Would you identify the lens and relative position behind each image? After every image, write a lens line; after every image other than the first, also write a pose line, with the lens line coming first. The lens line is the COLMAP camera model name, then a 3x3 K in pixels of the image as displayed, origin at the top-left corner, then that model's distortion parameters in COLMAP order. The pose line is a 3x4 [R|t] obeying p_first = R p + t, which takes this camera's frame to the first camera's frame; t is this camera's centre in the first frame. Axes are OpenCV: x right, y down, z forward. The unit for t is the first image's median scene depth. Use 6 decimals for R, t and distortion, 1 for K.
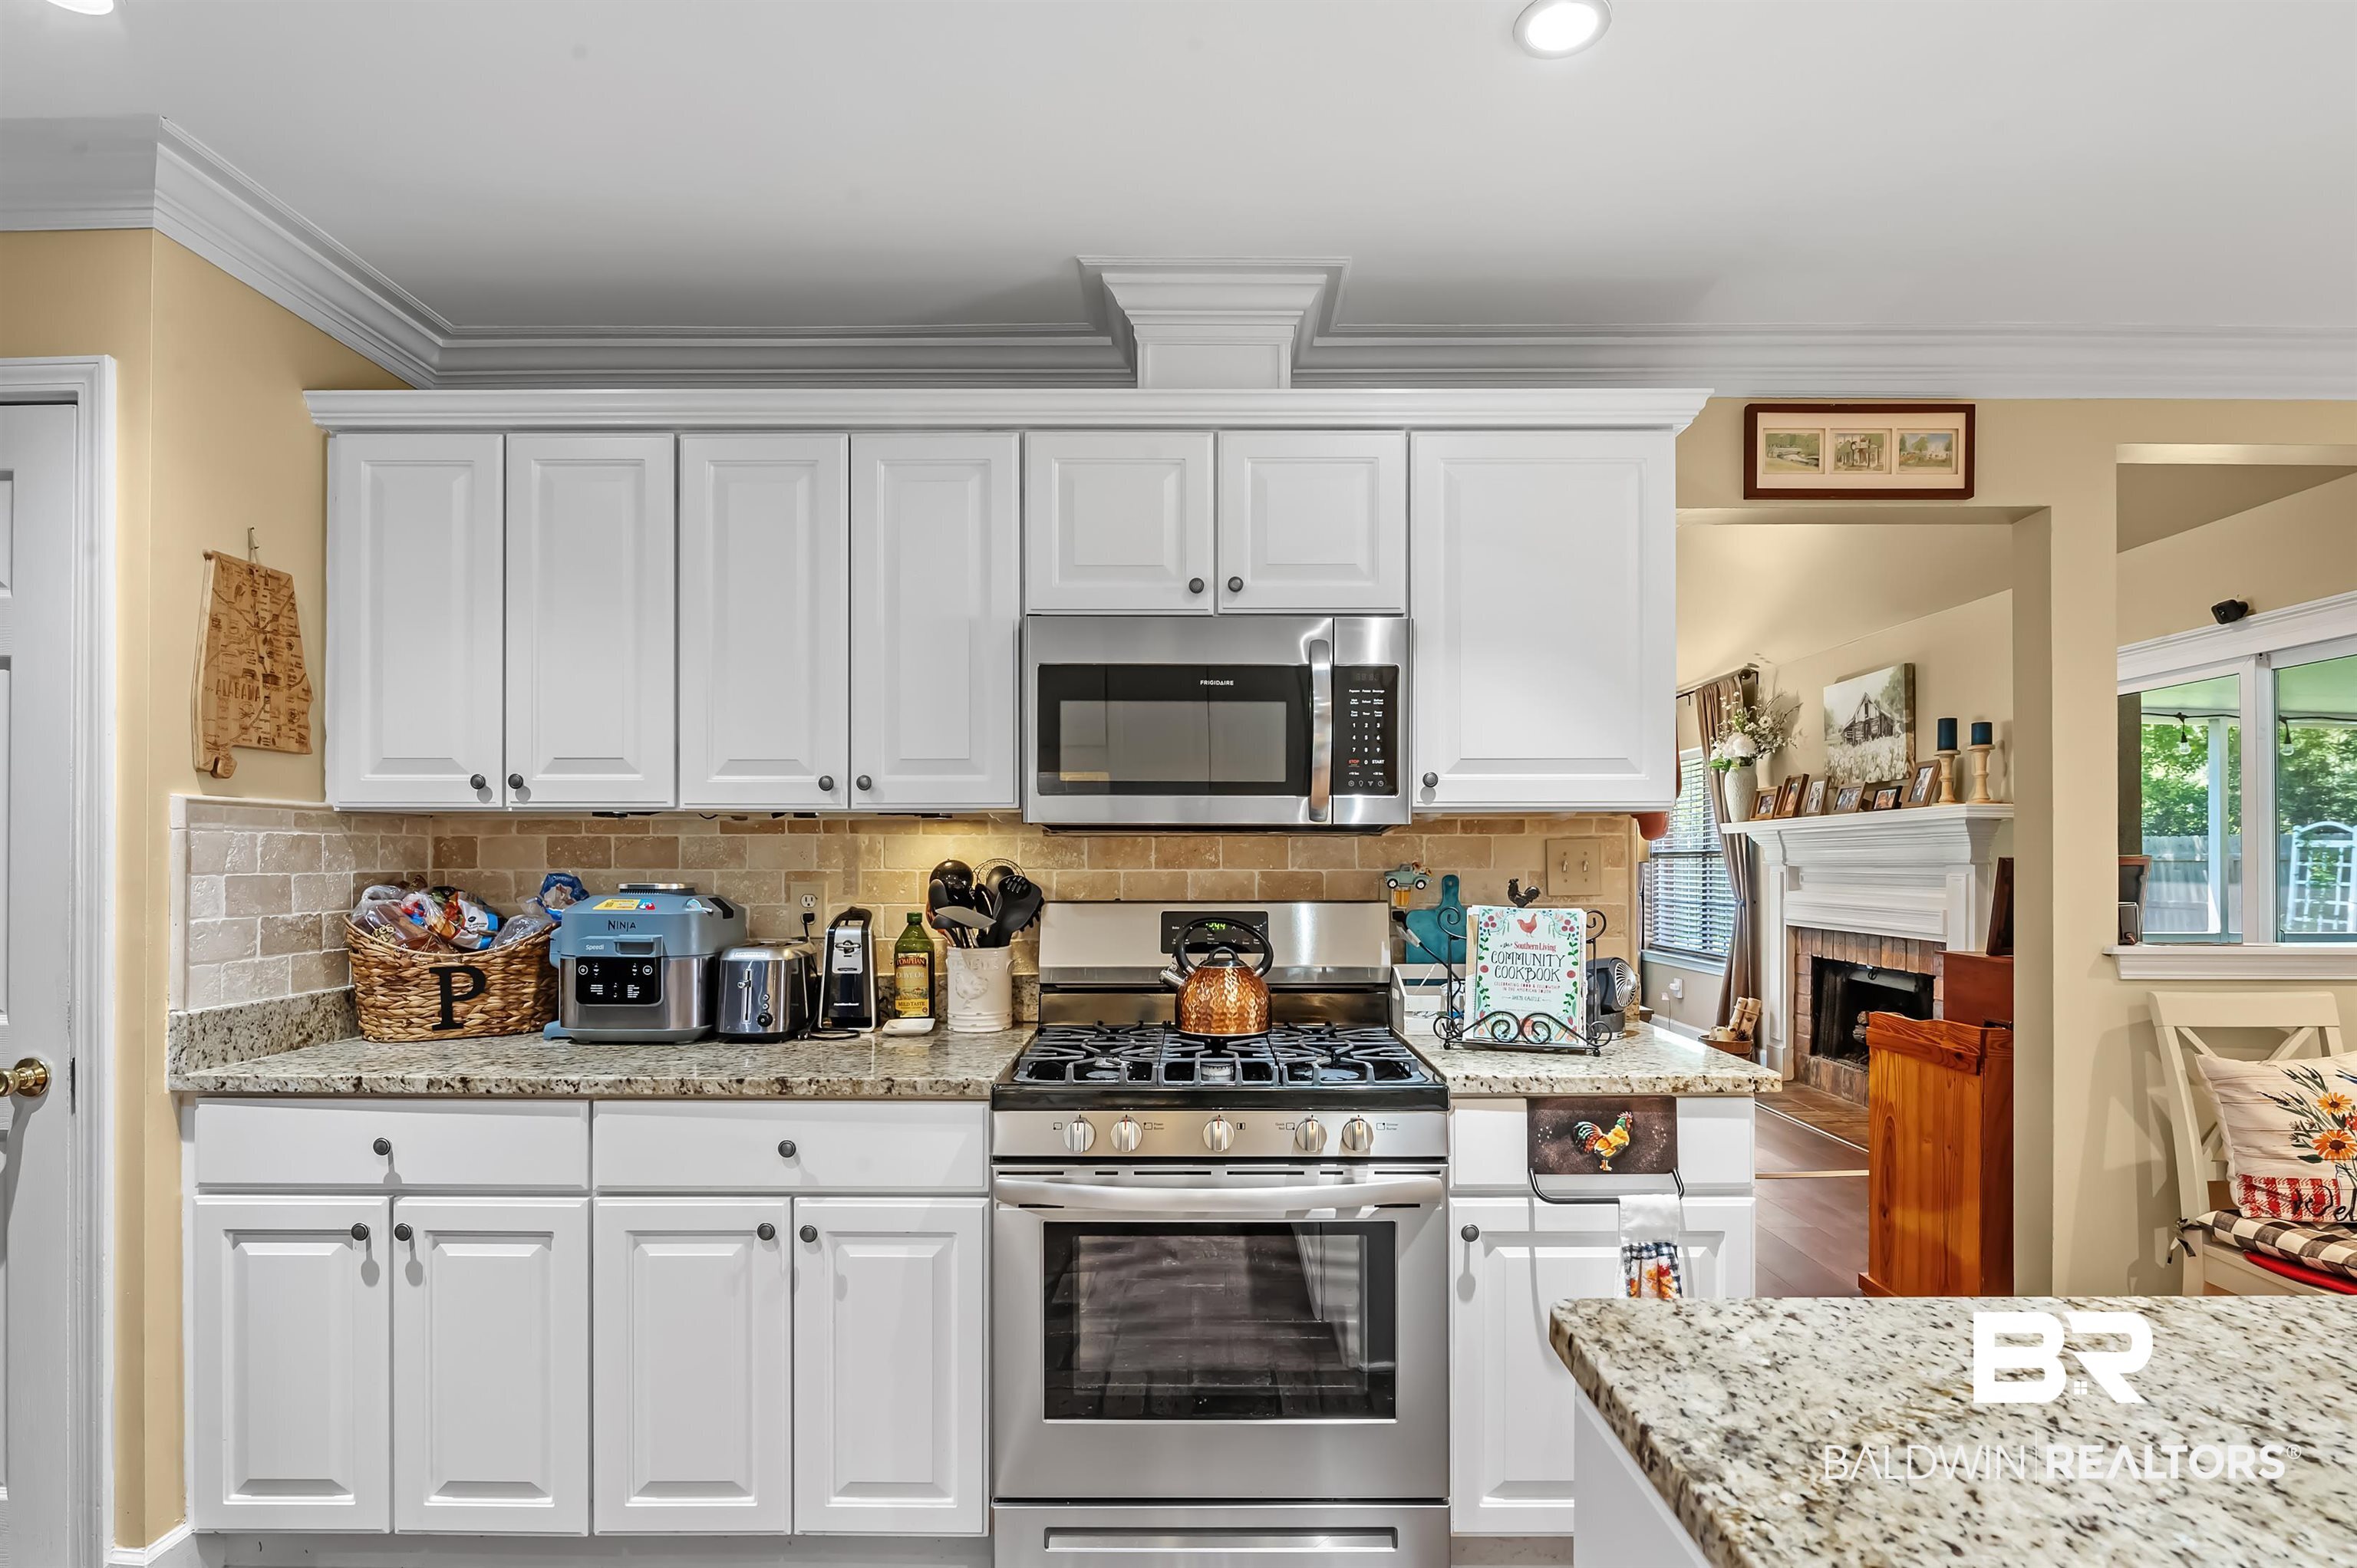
lens RADIAL K [[1123.2, 0, 1184.4], [0, 1123.2, 853.6], [0, 0, 1]] dist [-0.005527, -0.001275]
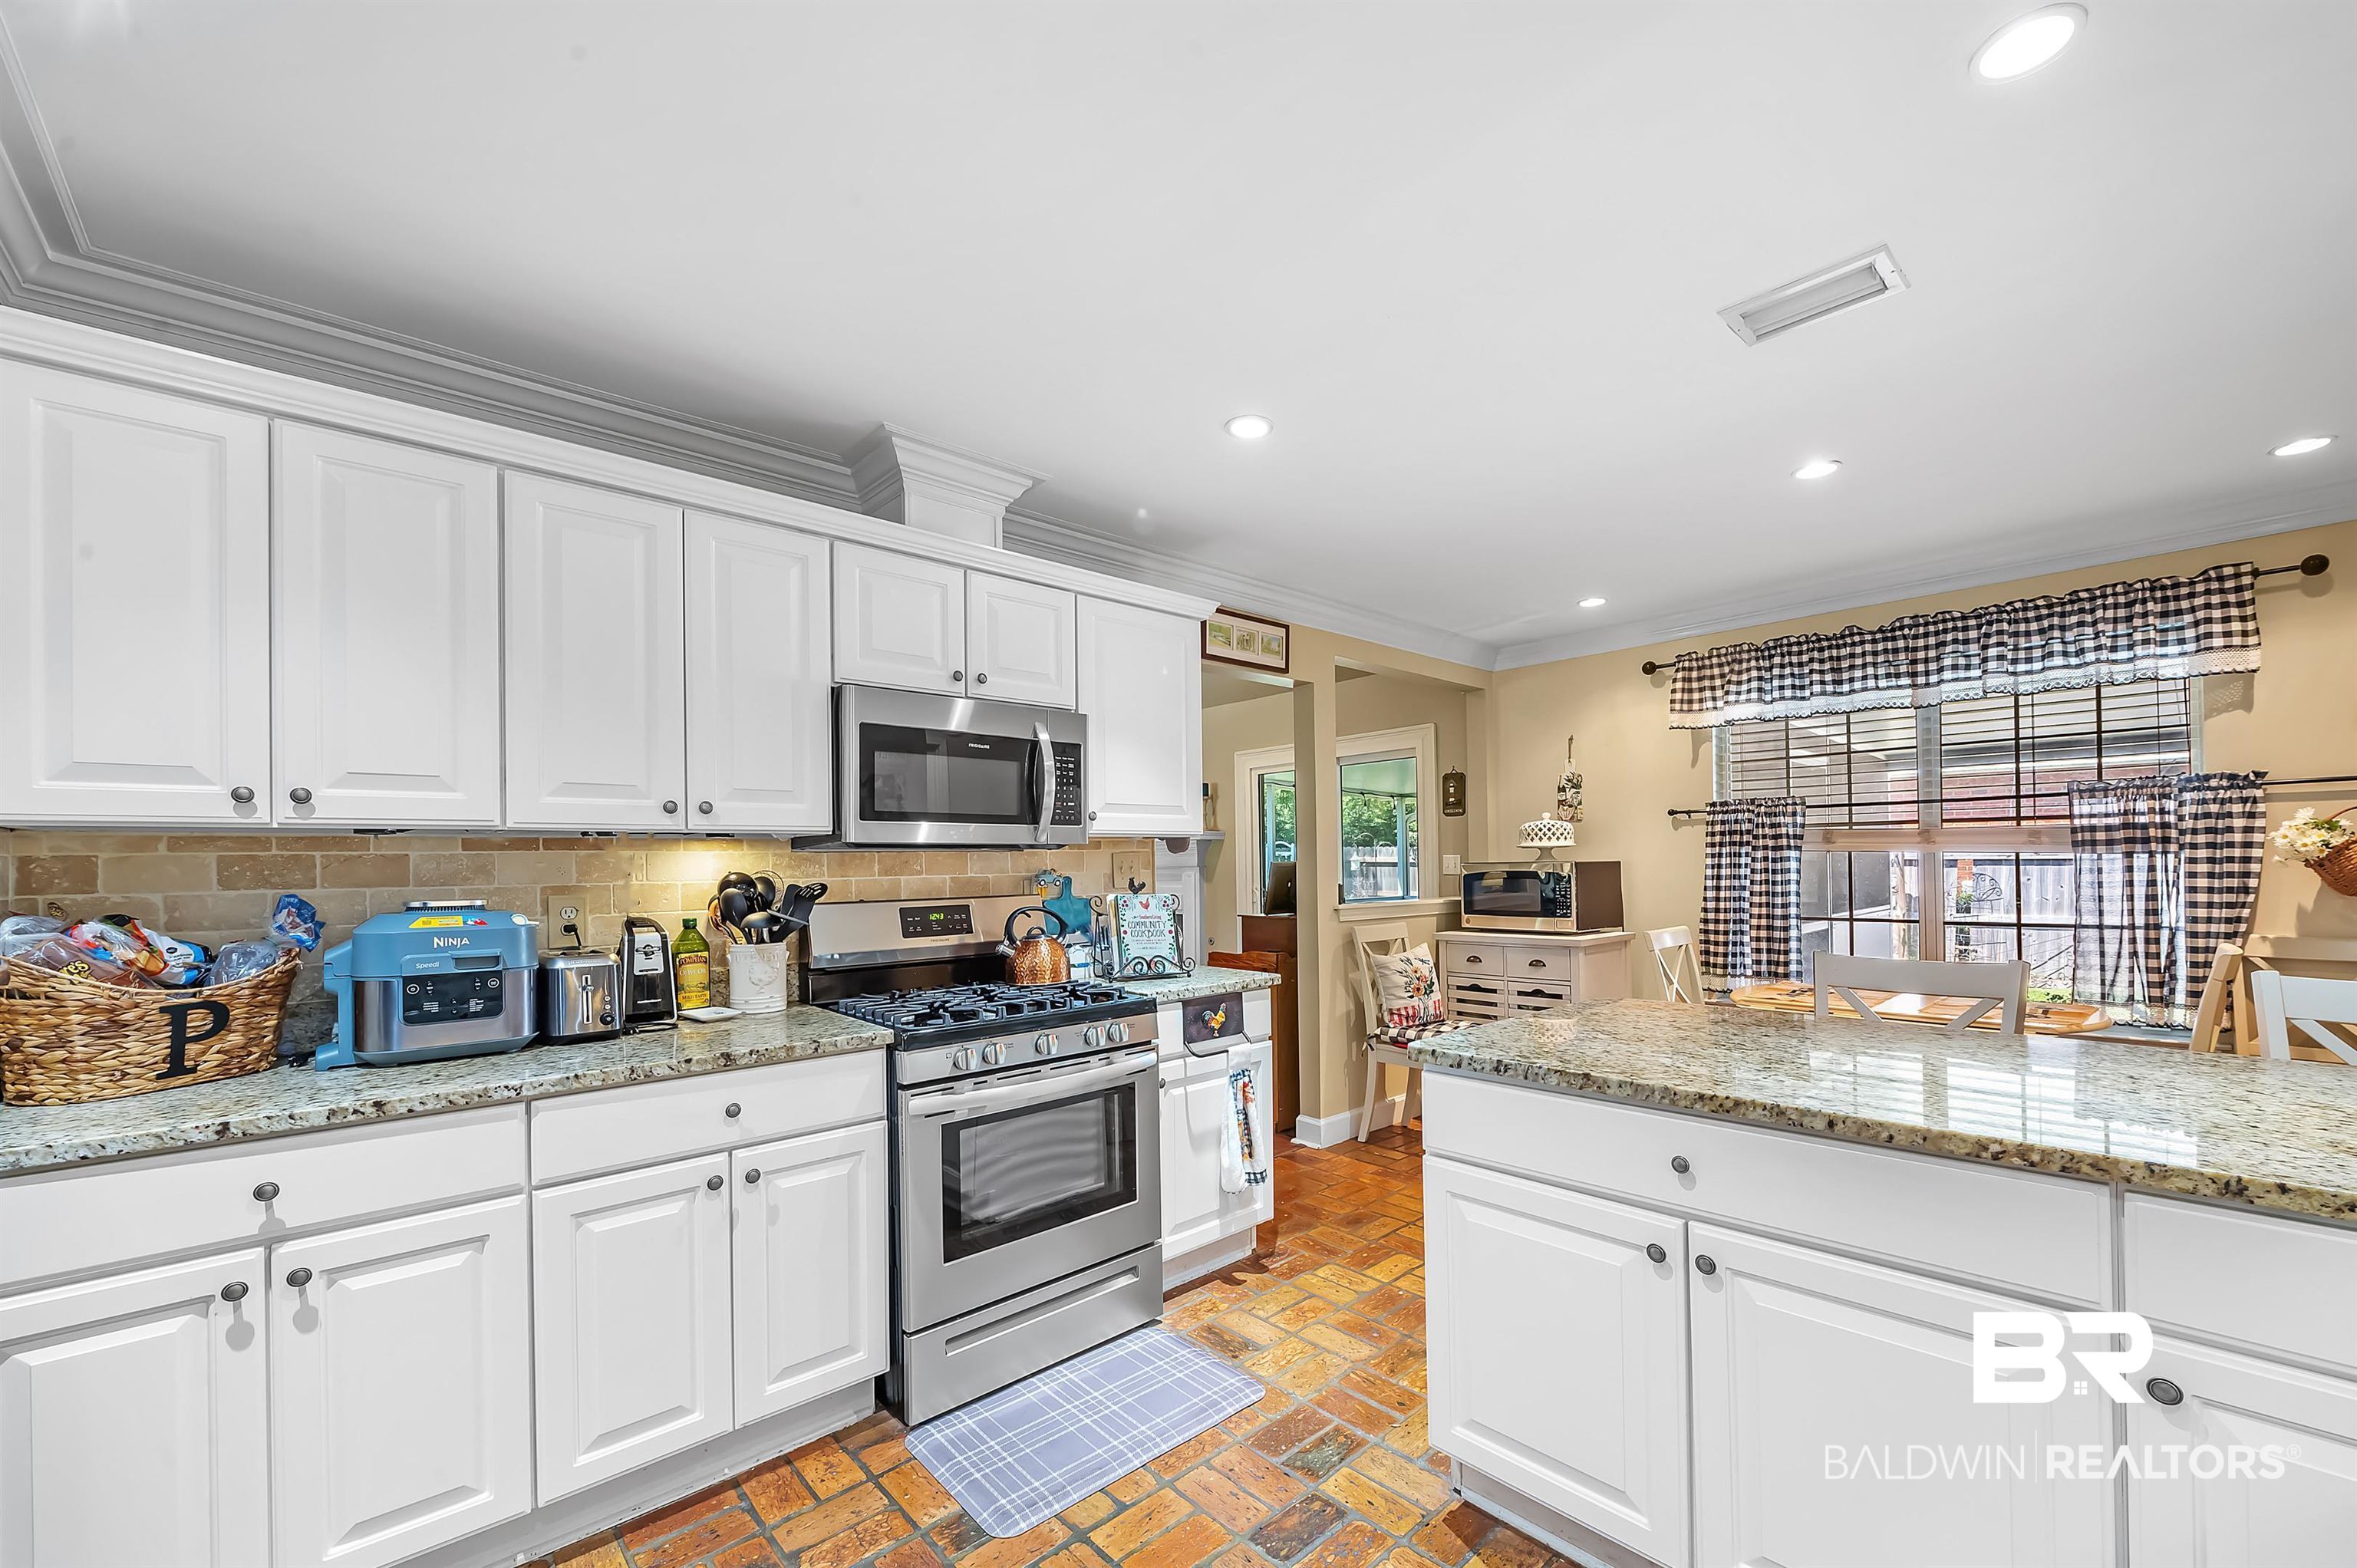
lens RADIAL K [[950.8, 0, 1183.1], [0, 950.8, 857.3], [0, 0, 1]] dist [-0.002524, -0.000708]
pose [[0.735039, -0.007379, 0.677985, -0.592981], [0.012598, 0.999917, -0.002776, -0.001749], [-0.677908, 0.010582, 0.735070, -0.077053]]
